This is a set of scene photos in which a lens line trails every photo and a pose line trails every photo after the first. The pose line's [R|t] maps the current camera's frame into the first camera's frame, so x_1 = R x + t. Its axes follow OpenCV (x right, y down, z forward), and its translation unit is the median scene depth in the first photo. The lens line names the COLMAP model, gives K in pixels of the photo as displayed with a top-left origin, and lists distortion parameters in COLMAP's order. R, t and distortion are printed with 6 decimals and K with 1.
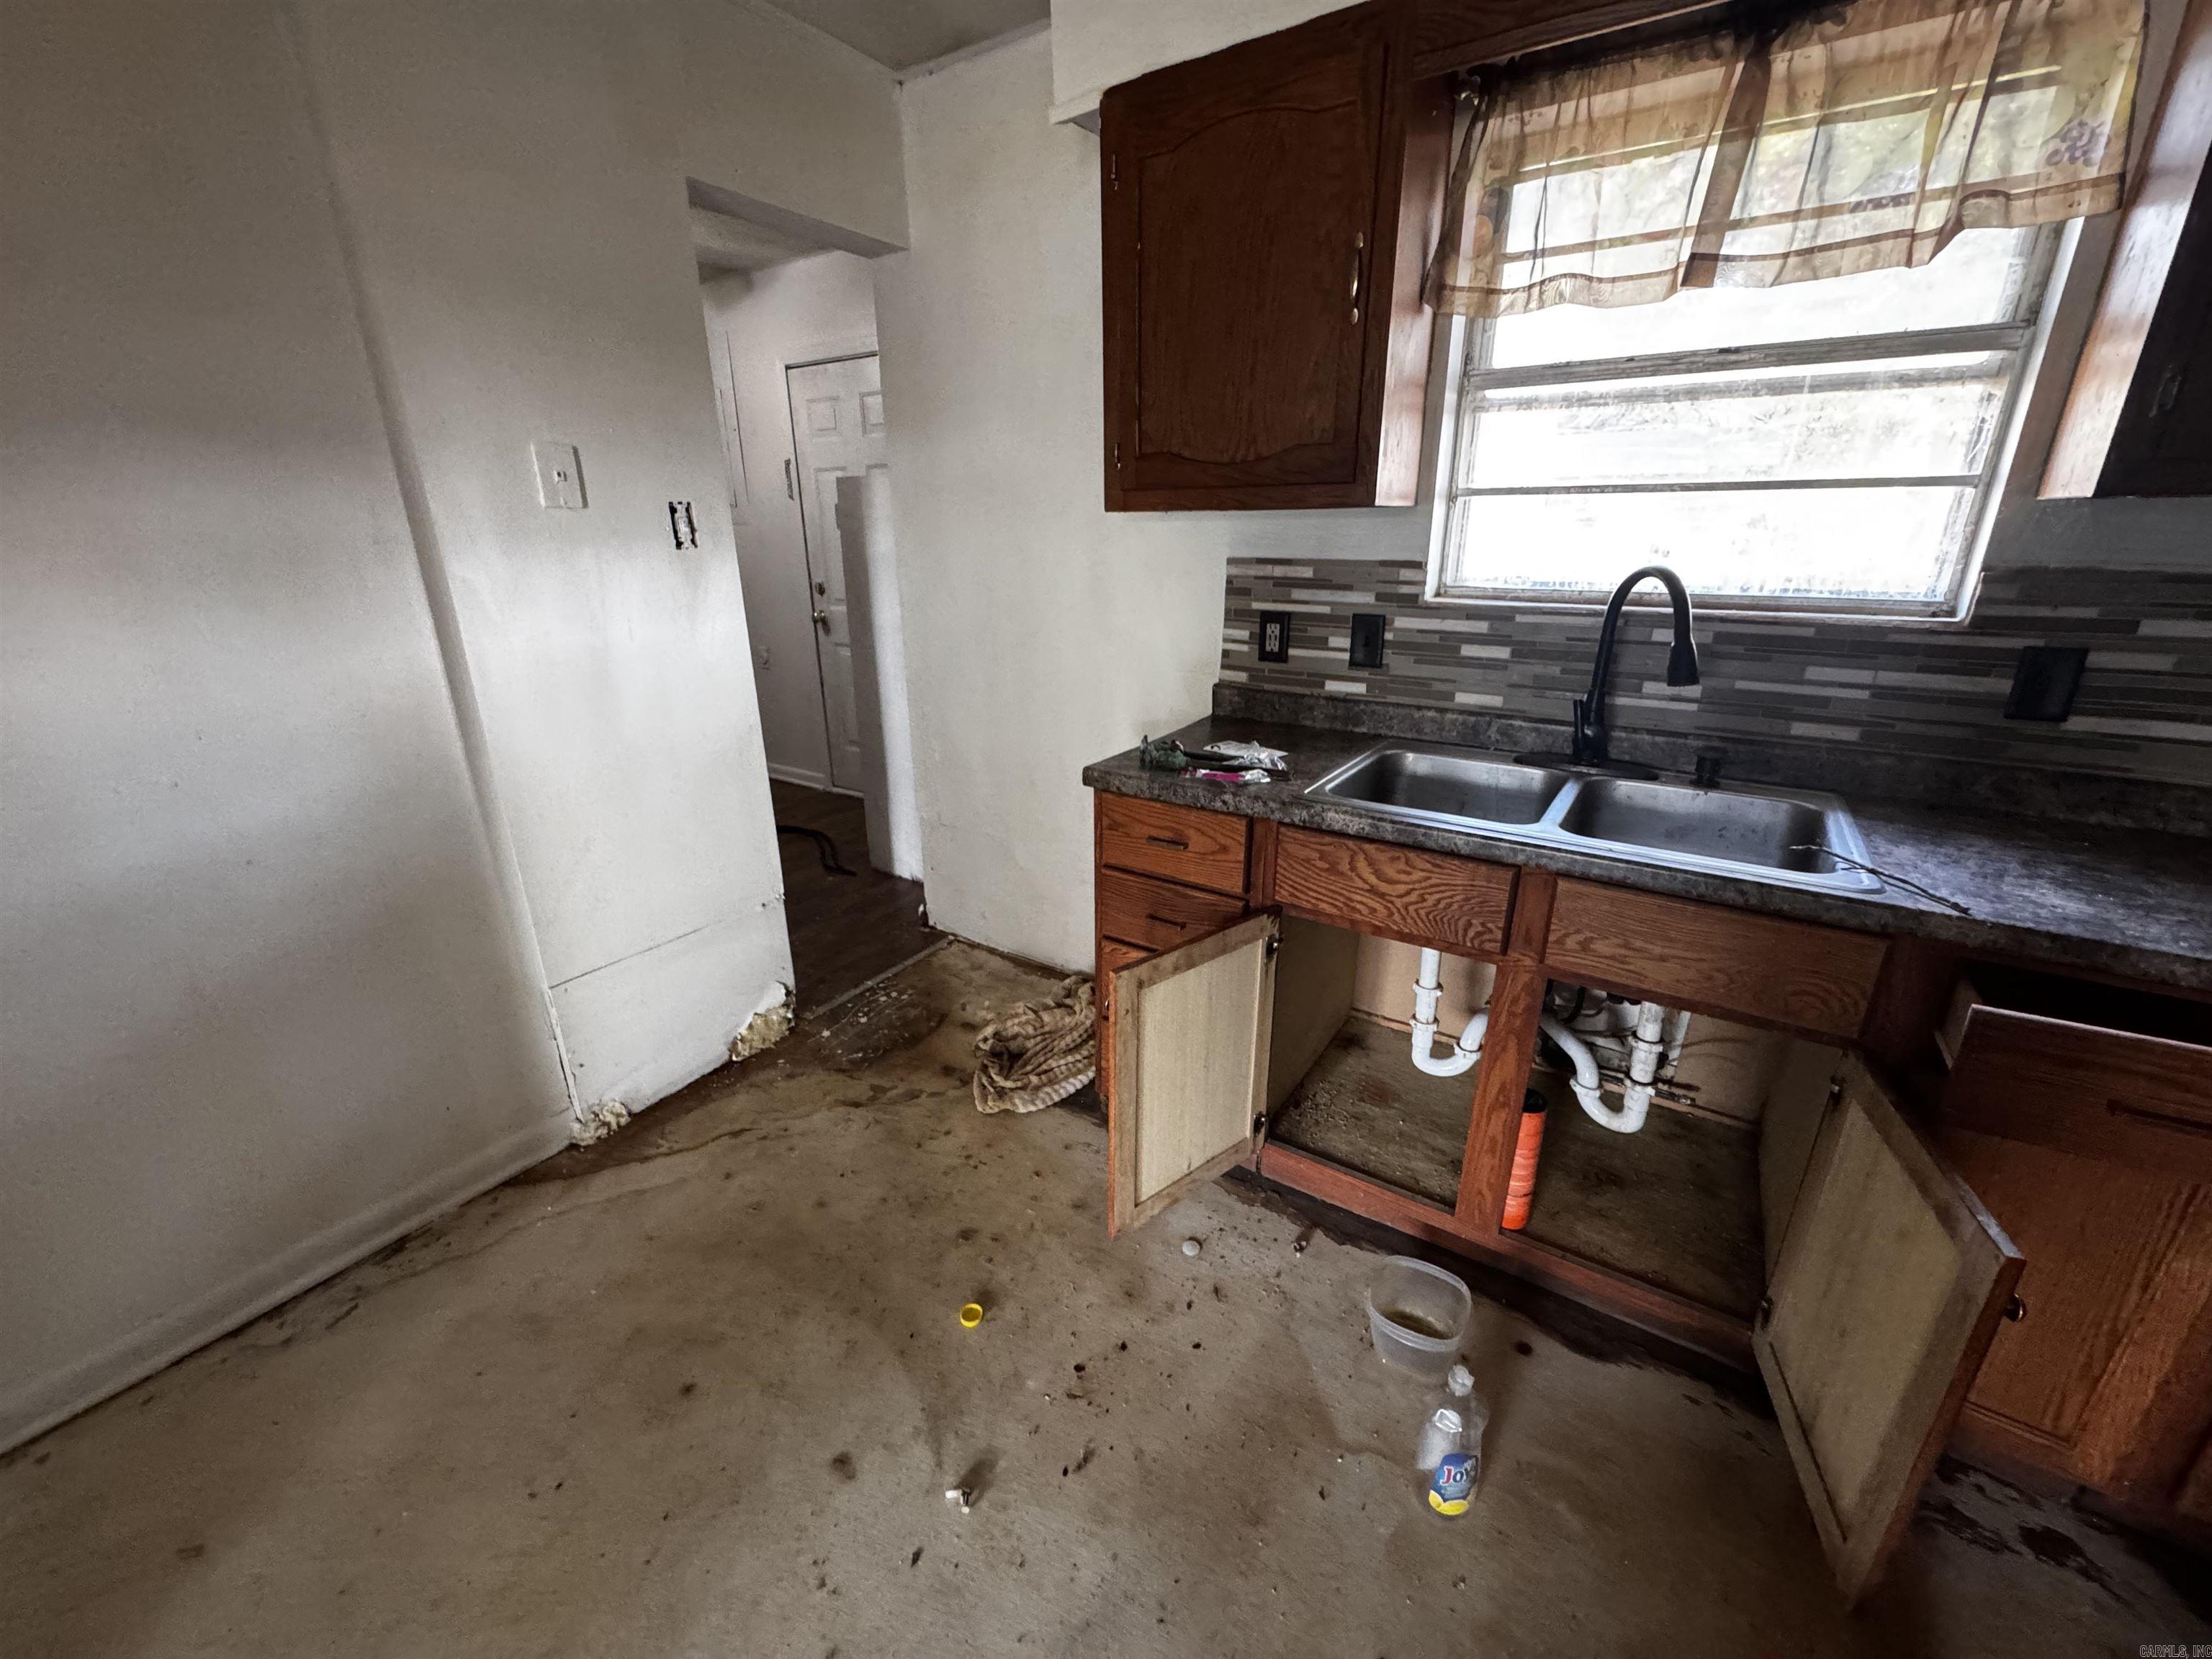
lens RADIAL K [[883.4, 0, 1112.5], [0, 883.4, 823.4], [0, 0, 1]] dist [-0.002283, -0.000451]
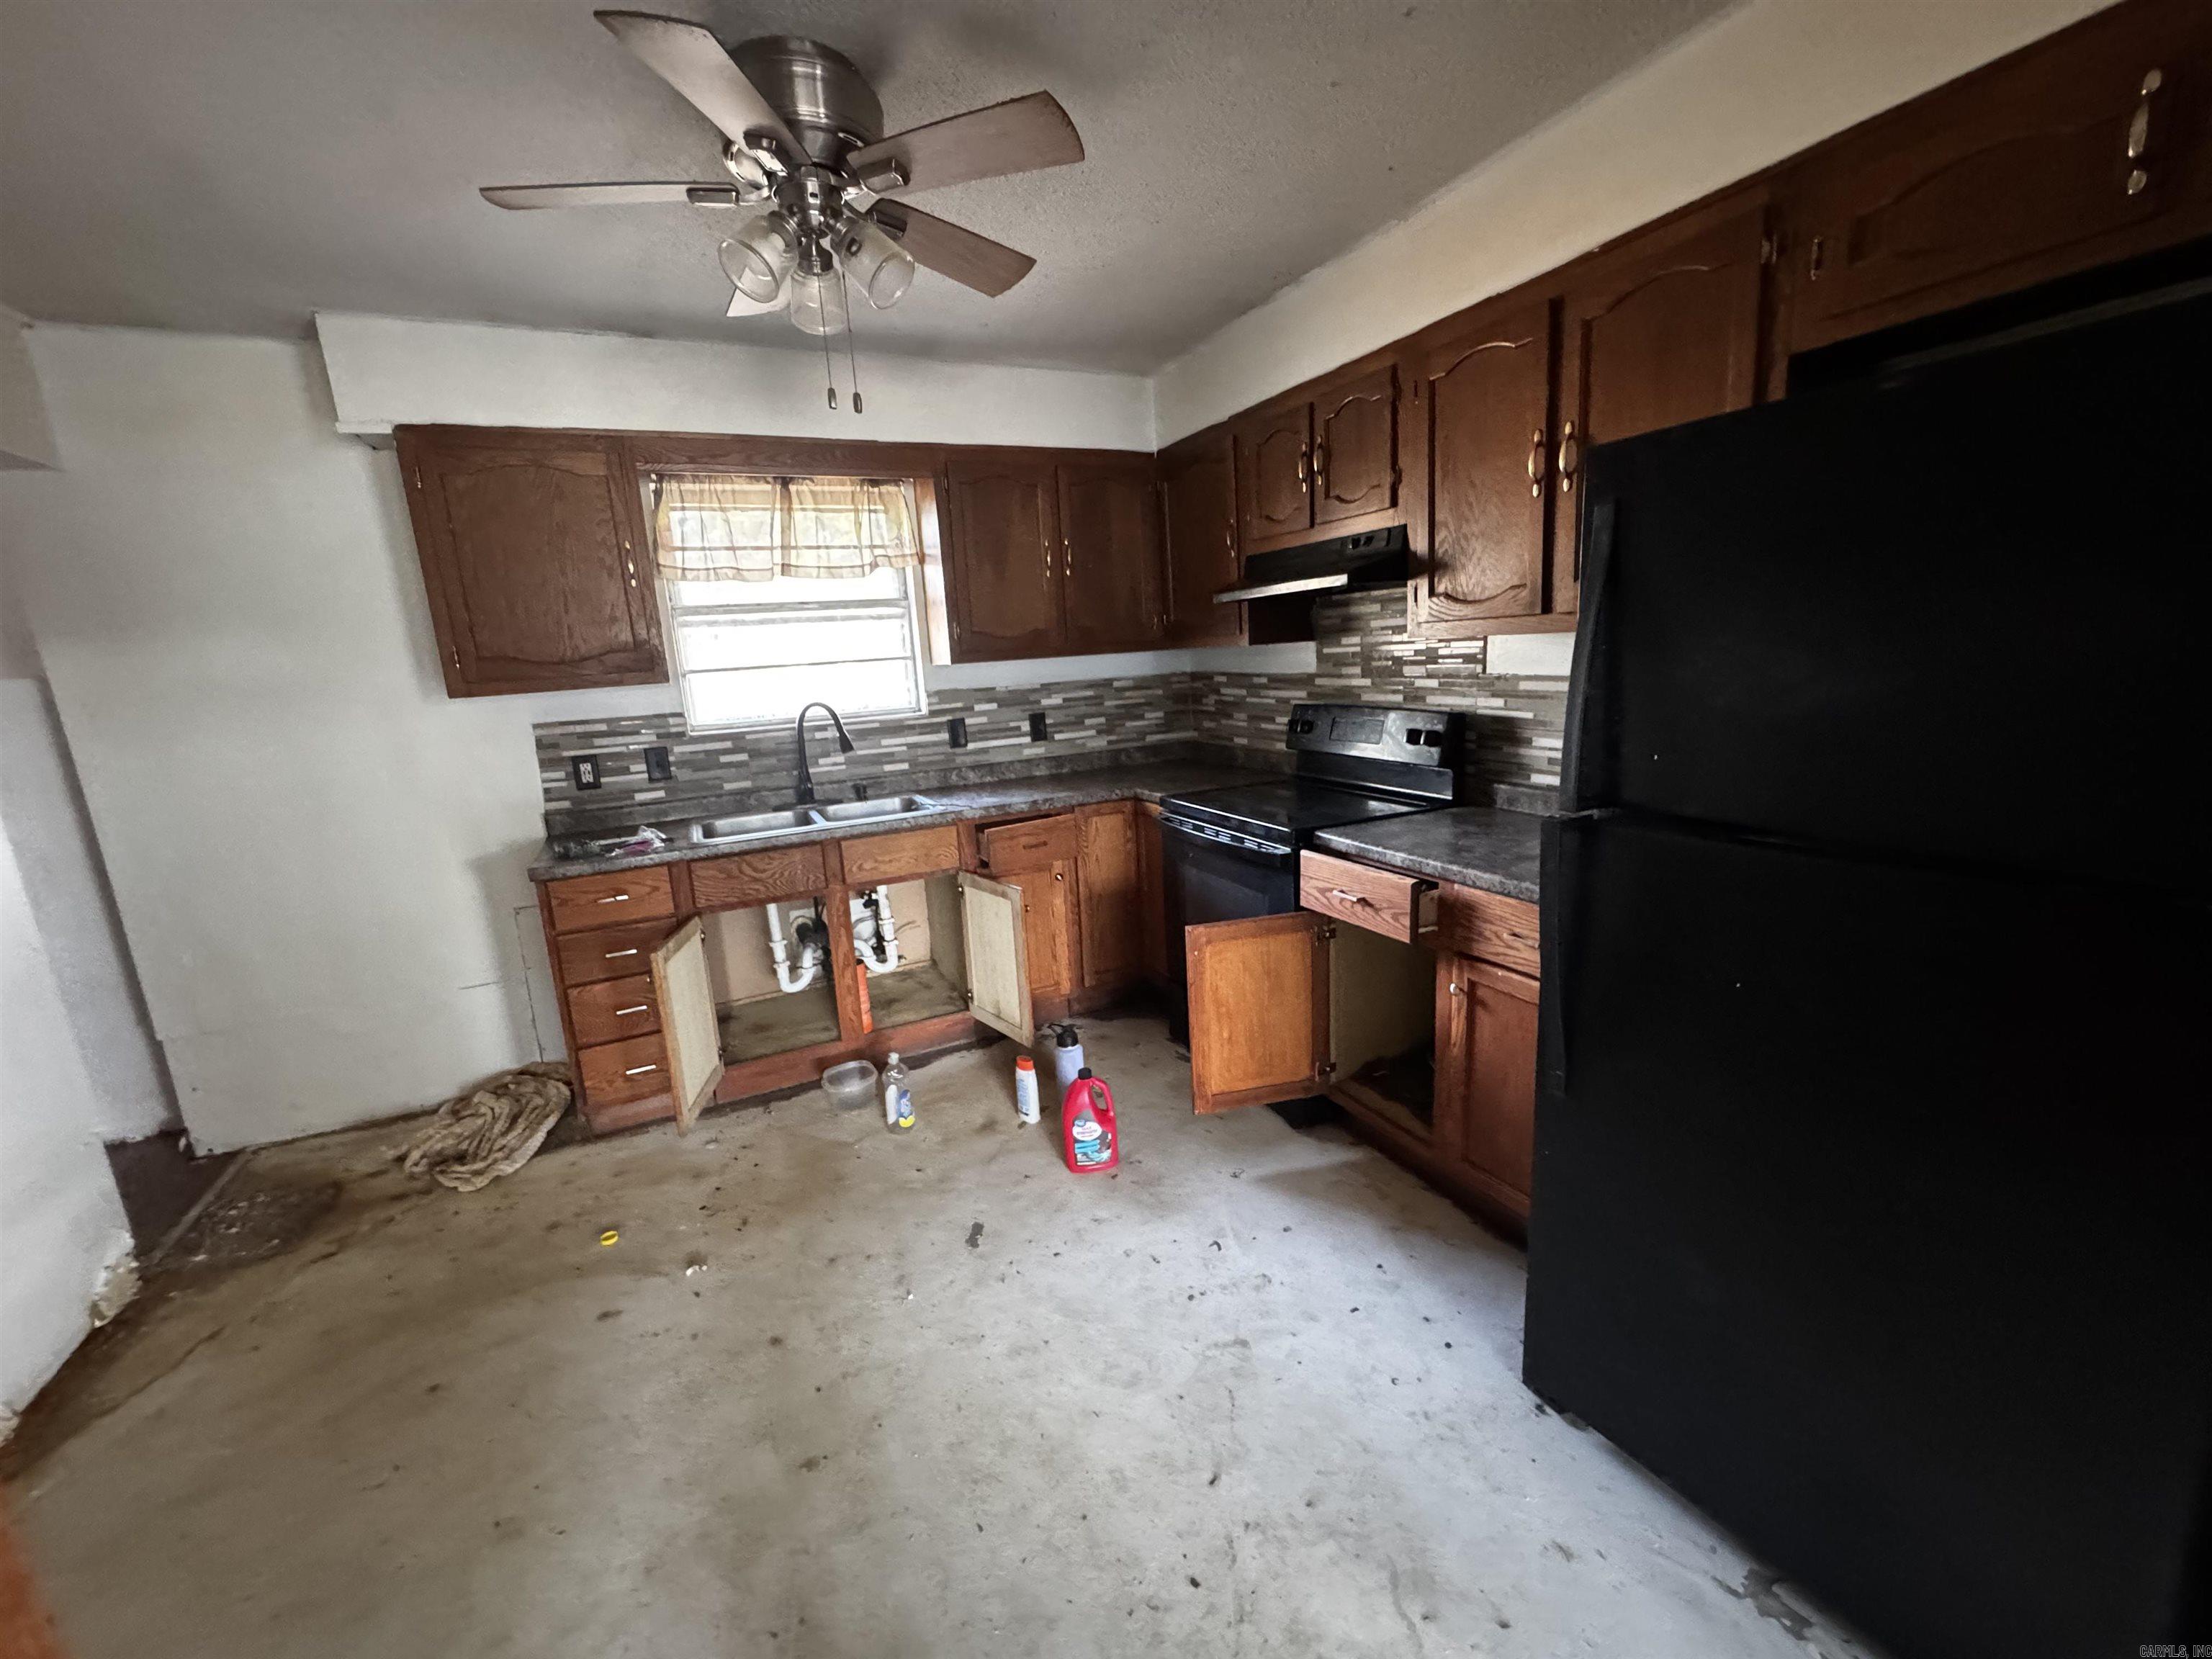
lens RADIAL K [[883.4, 0, 1104.8], [0, 883.4, 833.7], [0, 0, 1]] dist [-0.002283, -0.000451]
pose [[0.510967, -0.199695, 0.836083, -0.664695], [0.333152, 0.942627, 0.021538, 0.147352], [-0.792415, 0.267538, 0.548180, -0.479289]]
